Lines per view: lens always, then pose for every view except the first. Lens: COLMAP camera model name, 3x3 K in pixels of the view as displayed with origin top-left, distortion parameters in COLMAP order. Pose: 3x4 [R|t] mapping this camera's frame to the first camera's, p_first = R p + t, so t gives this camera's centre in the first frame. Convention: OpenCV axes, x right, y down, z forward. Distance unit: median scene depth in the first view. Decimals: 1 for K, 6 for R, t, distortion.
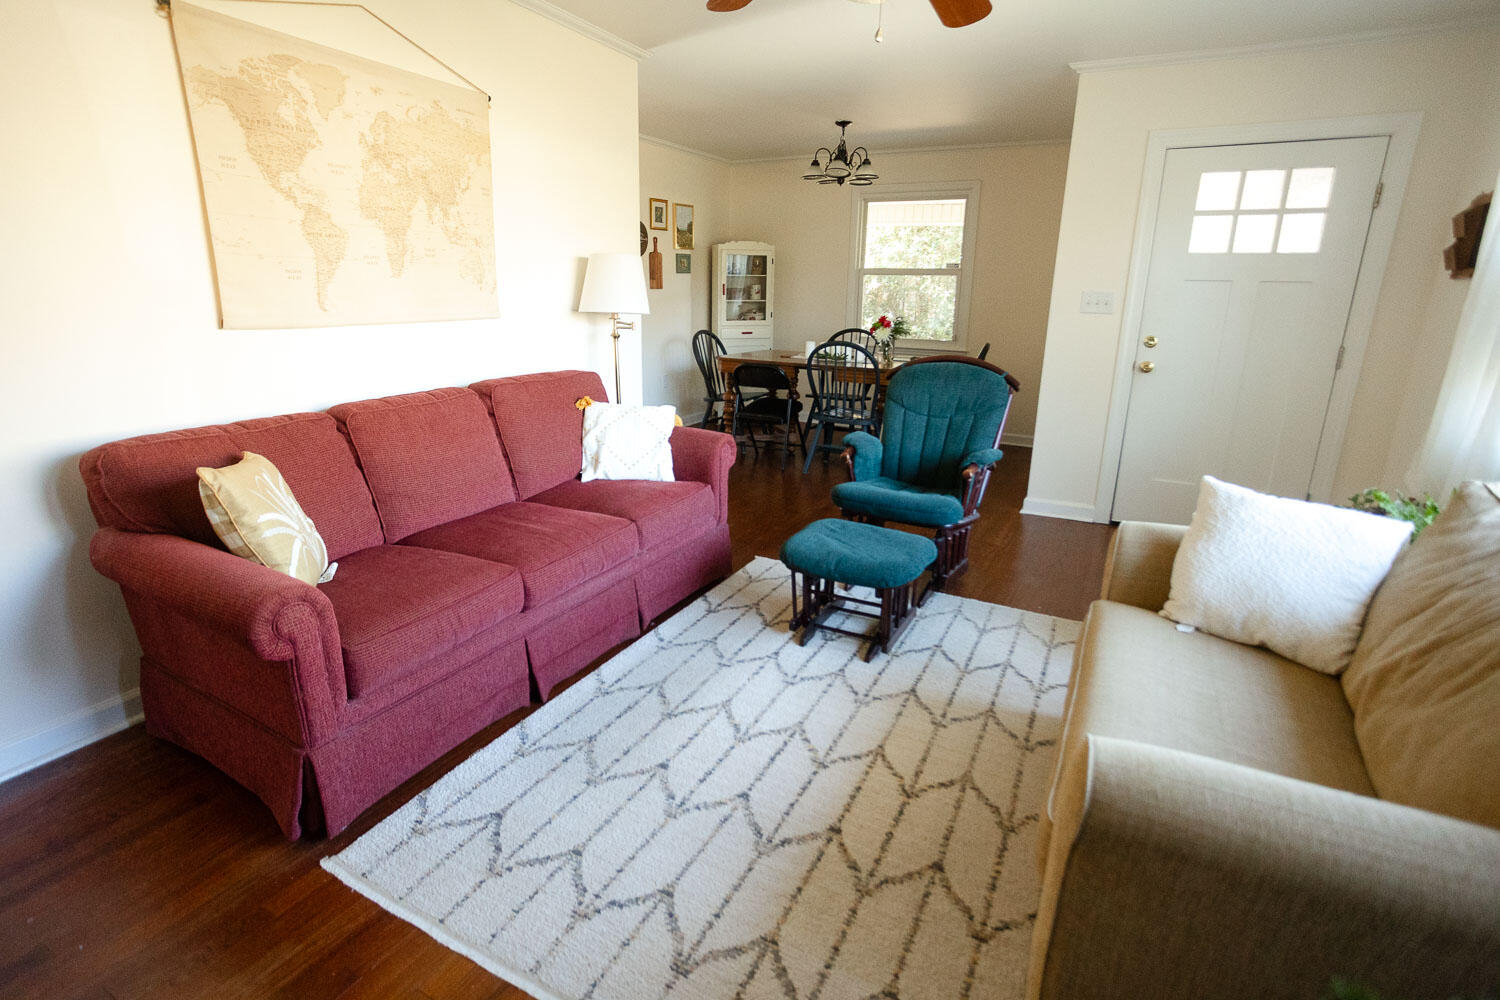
lens RADIAL K [[707.2, 0, 750.0], [0, 707.2, 500.0], [0, 0, 1]] dist [-0.023806, 0.000537]
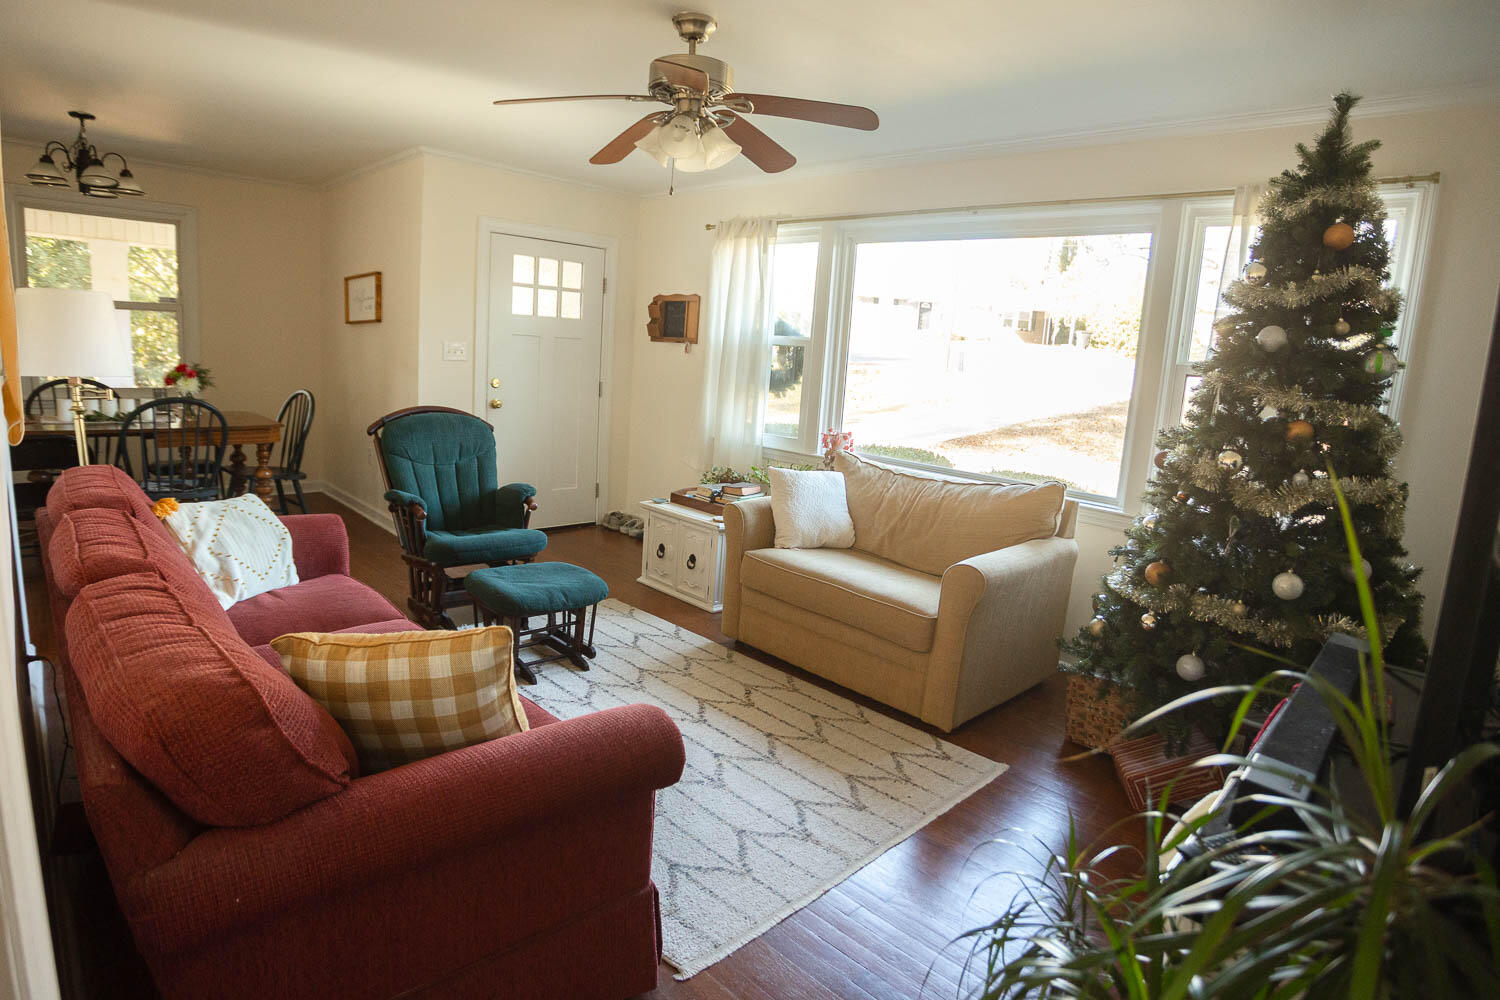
lens RADIAL K [[707.2, 0, 750.0], [0, 707.2, 500.0], [0, 0, 1]] dist [-0.023806, 0.000537]
pose [[0.380503, -0.180133, 0.907067, -0.644663], [0.219720, 0.970369, 0.100534, -0.089058], [-0.898299, 0.161048, 0.408807, 0.207917]]
